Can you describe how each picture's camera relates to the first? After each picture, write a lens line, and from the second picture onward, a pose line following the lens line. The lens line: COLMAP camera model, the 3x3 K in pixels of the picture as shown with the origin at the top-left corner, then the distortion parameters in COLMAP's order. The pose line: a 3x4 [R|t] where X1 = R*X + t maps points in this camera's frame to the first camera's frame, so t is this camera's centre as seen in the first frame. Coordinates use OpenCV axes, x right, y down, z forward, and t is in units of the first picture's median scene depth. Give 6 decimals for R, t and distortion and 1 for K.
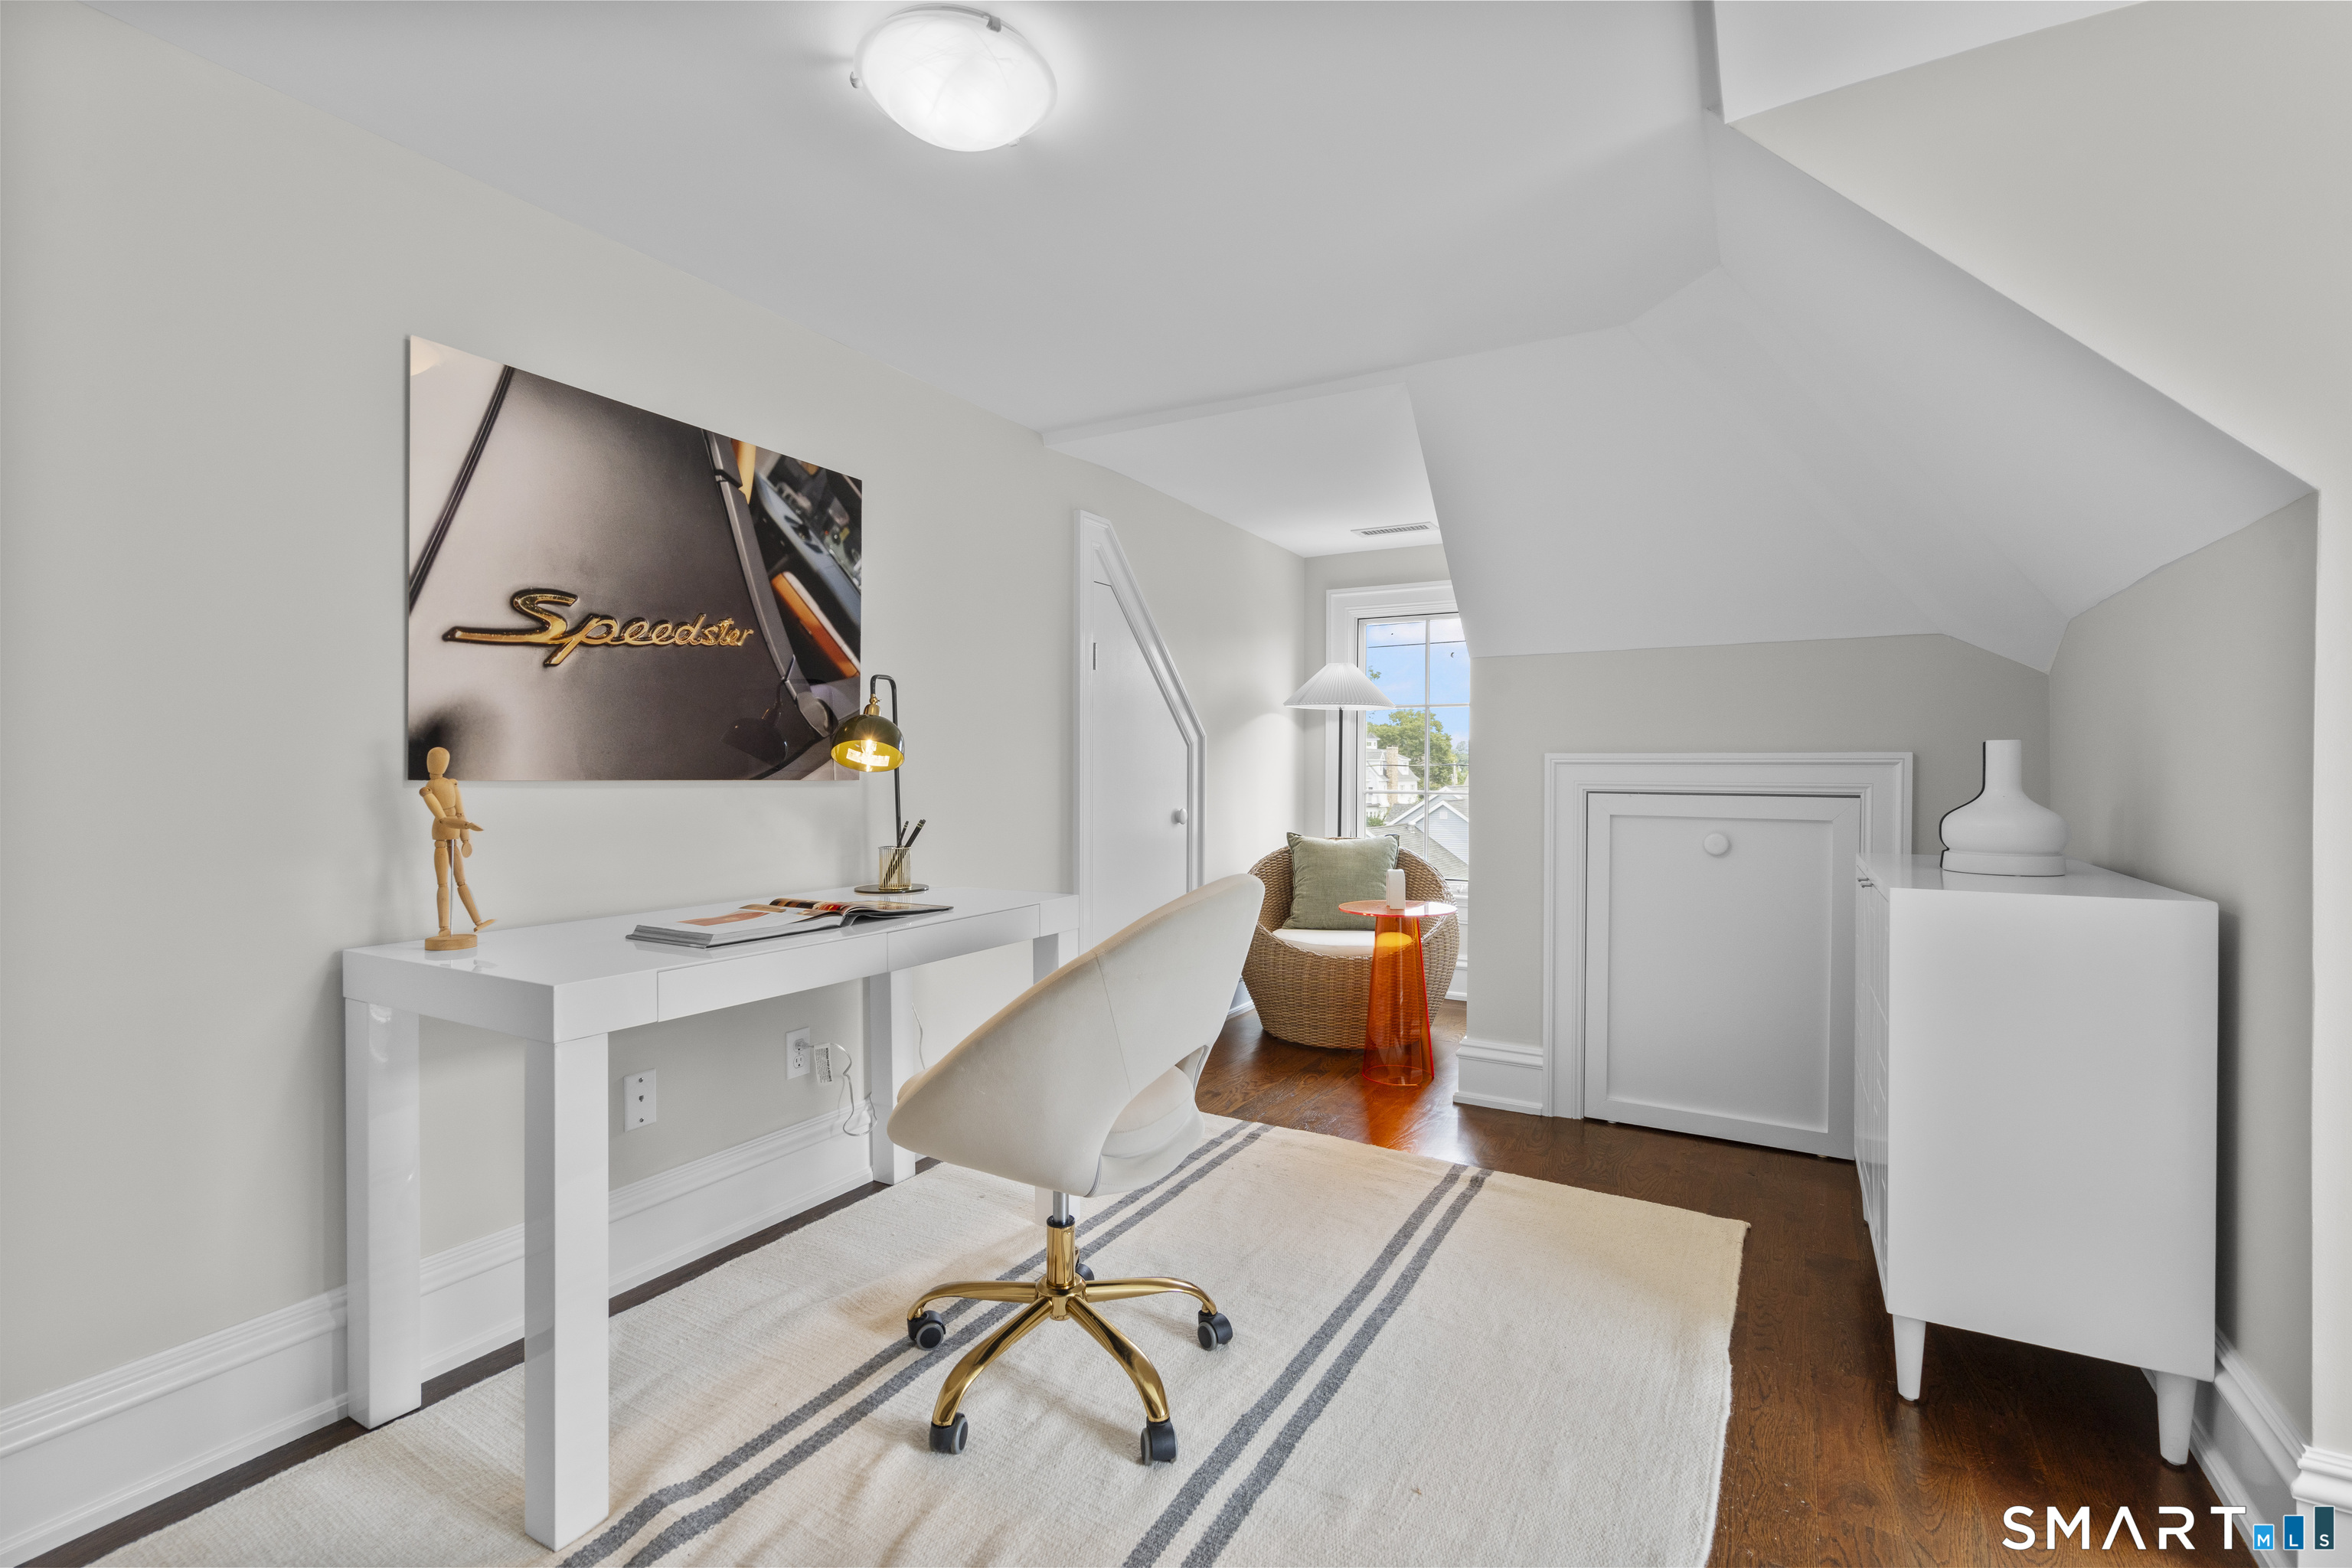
lens RADIAL K [[1051.8, 0, 1174.5], [0, 1051.8, 782.2], [0, 0, 1]] dist [-0.002314, 0.000936]
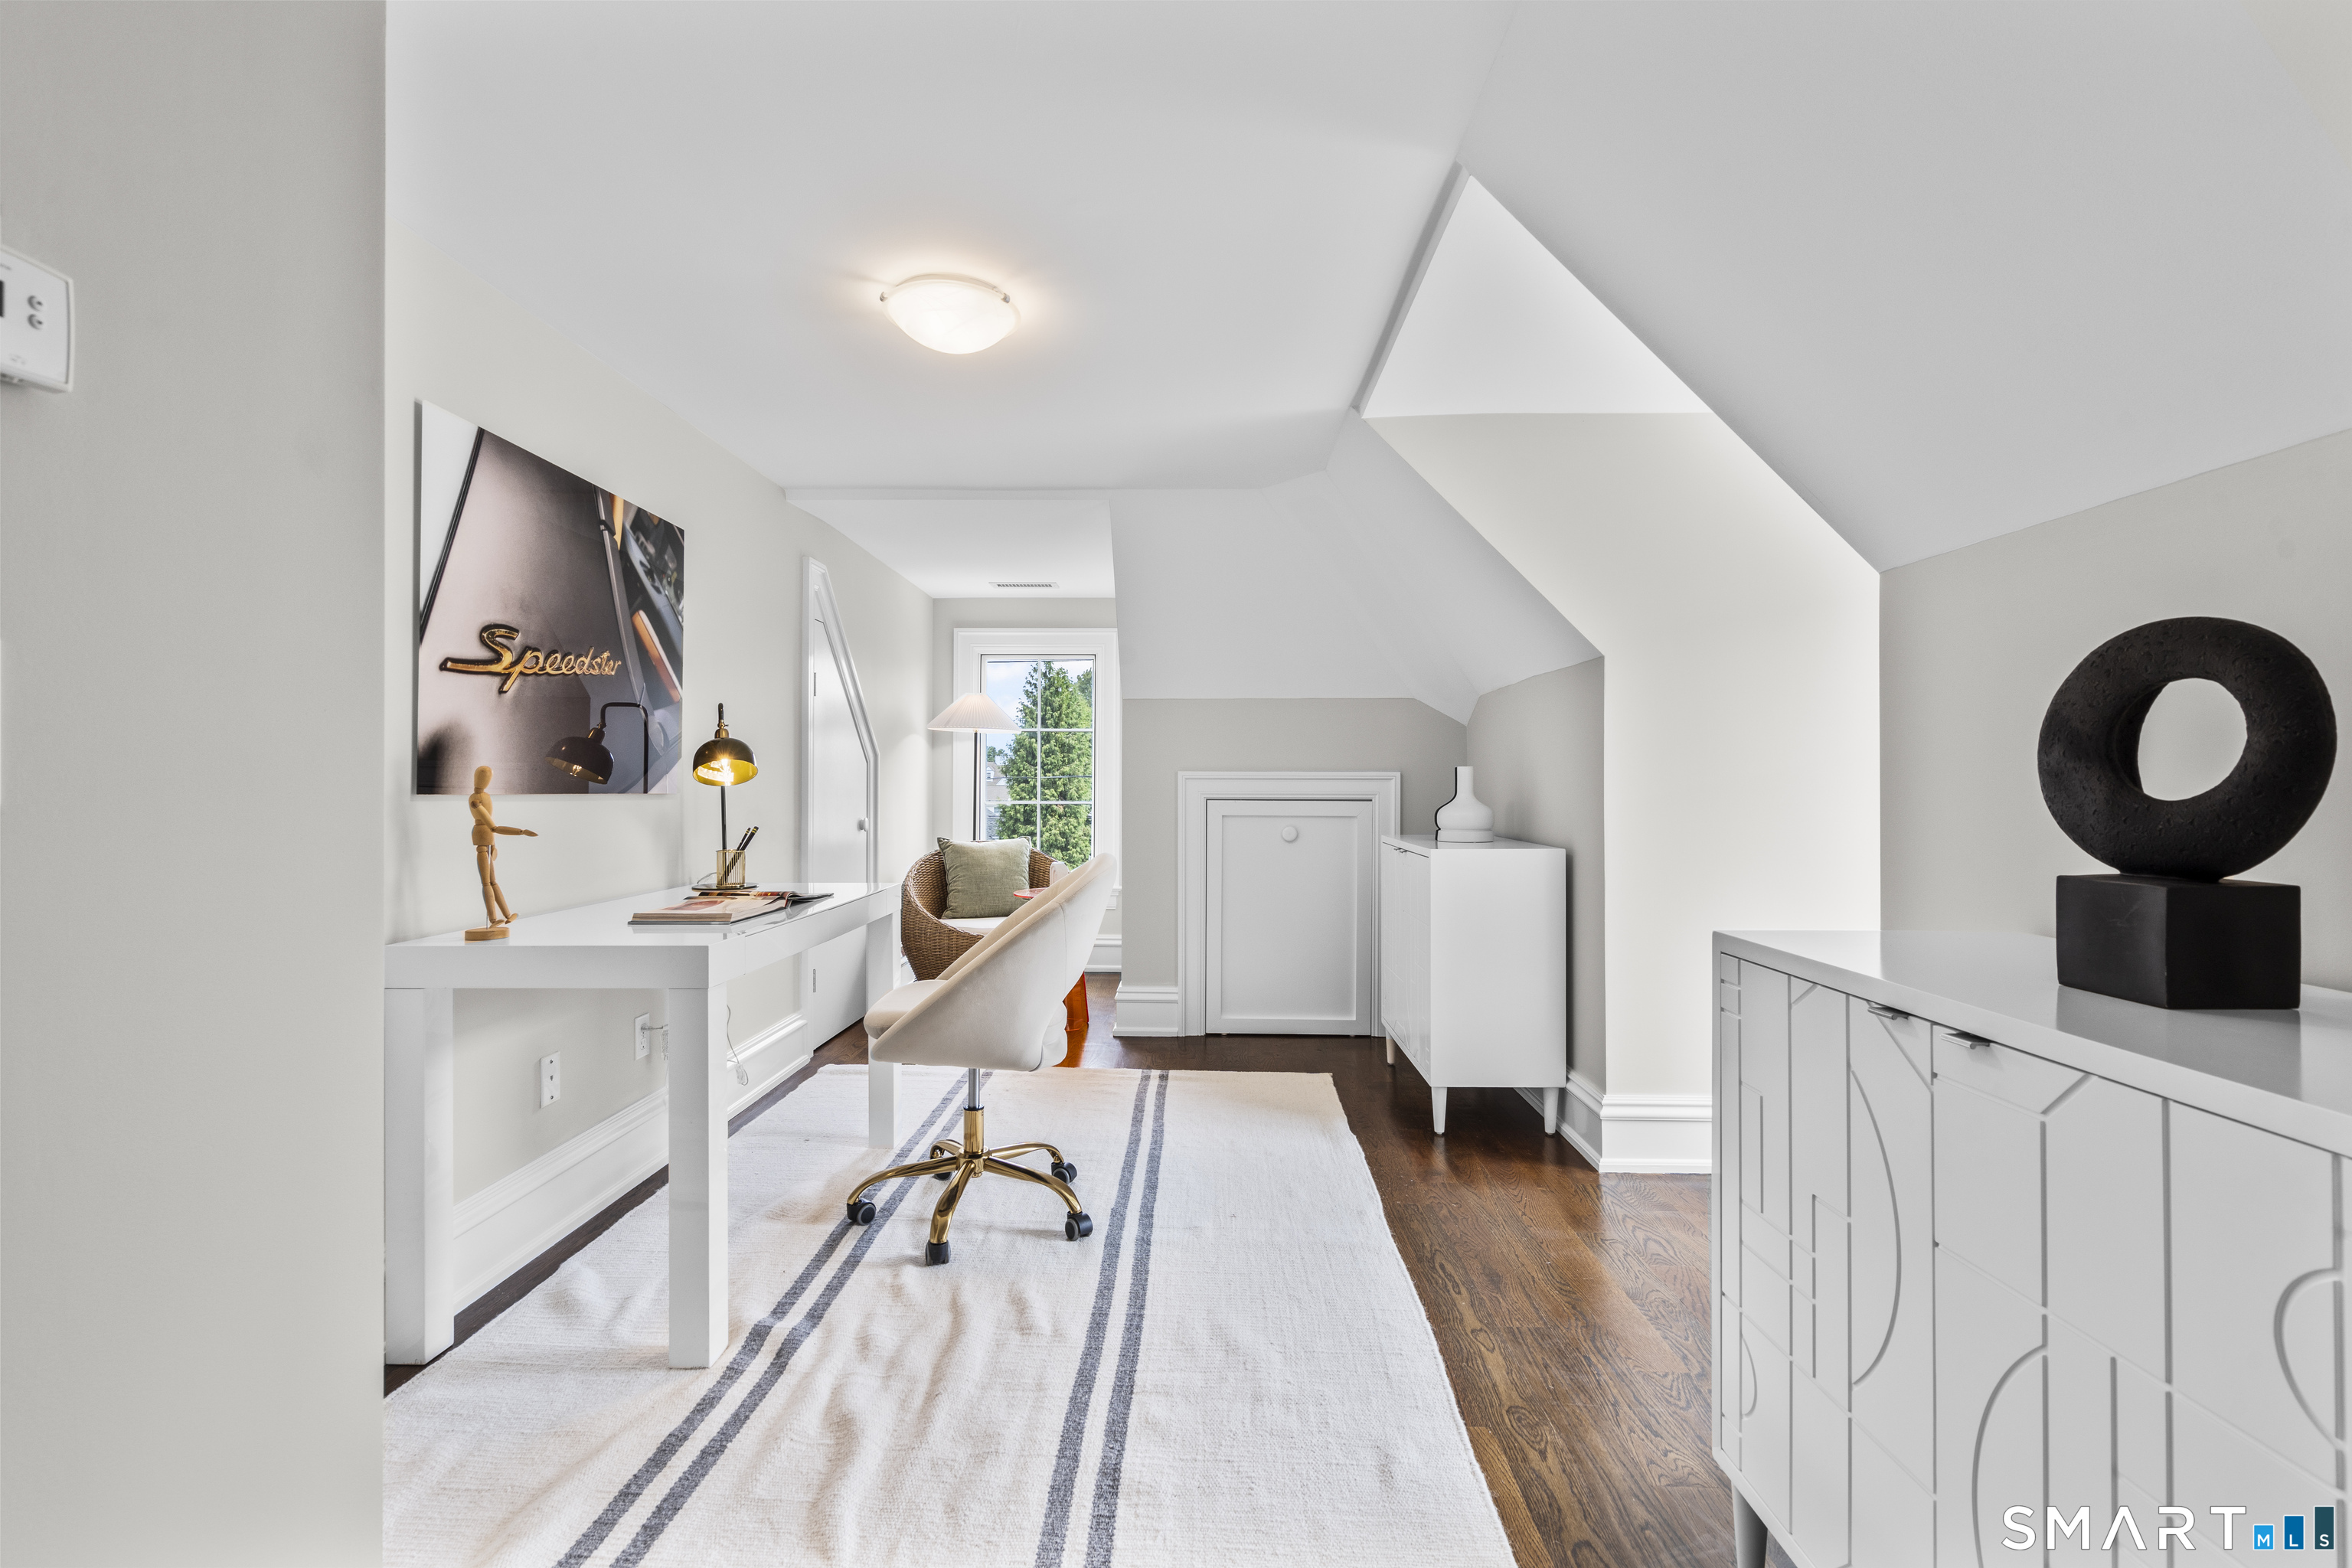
lens RADIAL K [[1051.8, 0, 1176.0], [0, 1051.8, 780.7], [0, 0, 1]] dist [-0.002314, 0.000936]
pose [[0.878230, 0.000100, 0.478239, -0.464558], [0.006479, 0.999906, -0.012107, 0.001883], [-0.478195, 0.013731, 0.878146, -0.310092]]
